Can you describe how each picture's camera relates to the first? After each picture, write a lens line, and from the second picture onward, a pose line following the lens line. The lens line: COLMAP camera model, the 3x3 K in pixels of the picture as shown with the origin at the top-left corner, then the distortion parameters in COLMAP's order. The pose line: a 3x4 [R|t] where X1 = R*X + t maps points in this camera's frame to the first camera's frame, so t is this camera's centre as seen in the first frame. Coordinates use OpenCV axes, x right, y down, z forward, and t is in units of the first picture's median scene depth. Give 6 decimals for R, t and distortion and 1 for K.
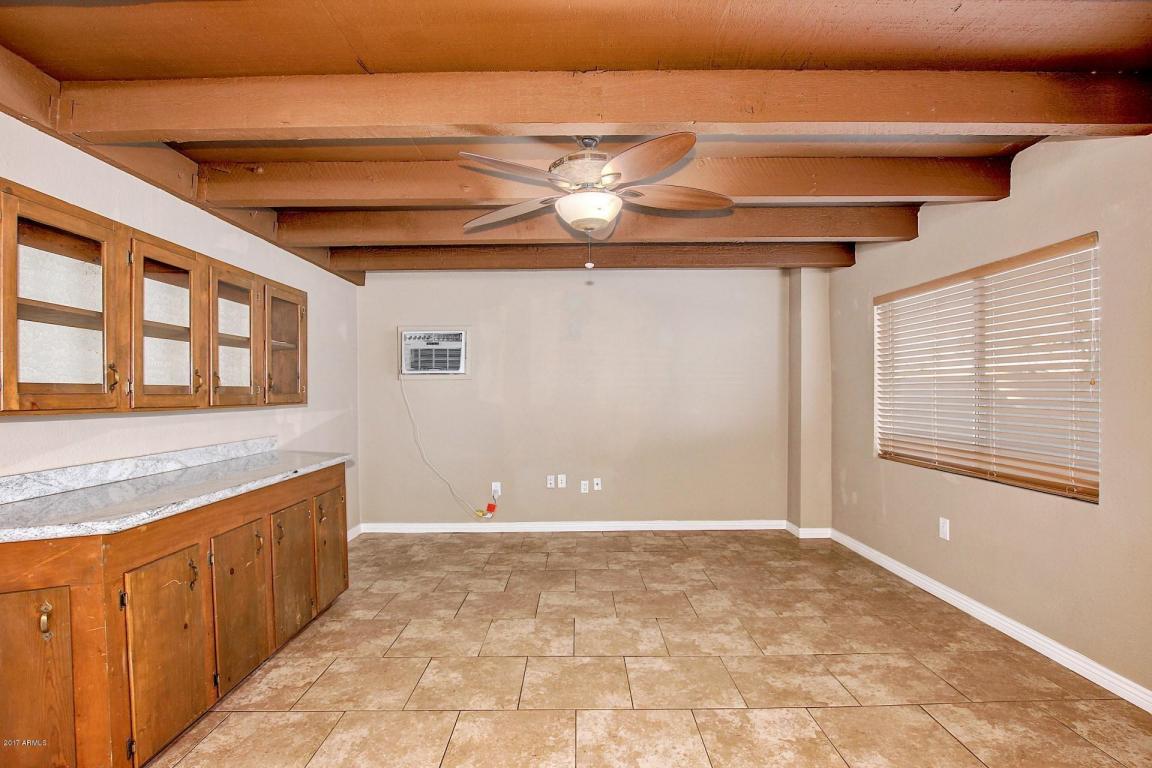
lens RADIAL K [[533.8, 0, 578.8], [0, 533.8, 392.4], [0, 0, 1]] dist [-0.035021, 0.004665]
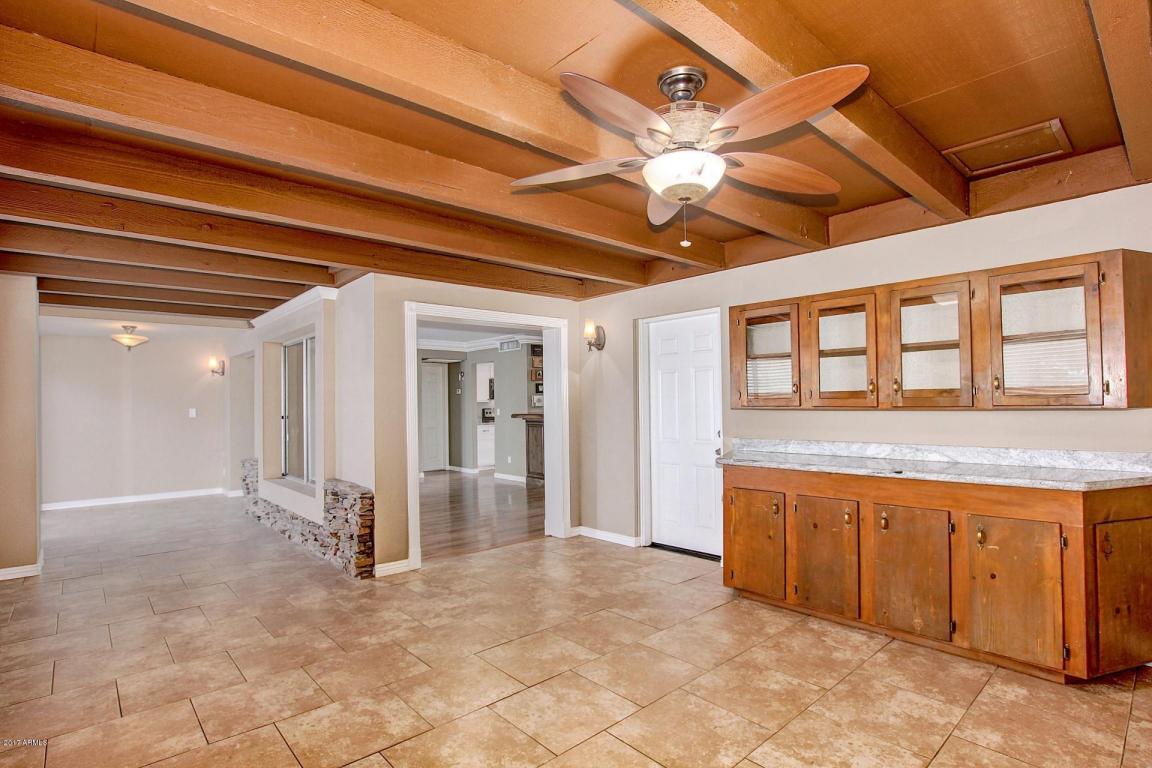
lens RADIAL K [[533.8, 0, 578.8], [0, 533.8, 392.4], [0, 0, 1]] dist [-0.035021, 0.004665]
pose [[-0.728631, -0.001272, -0.684905, 0.677000], [0.017147, 0.999651, -0.020098, 0.004668], [0.684691, -0.026388, -0.728355, 1.436030]]
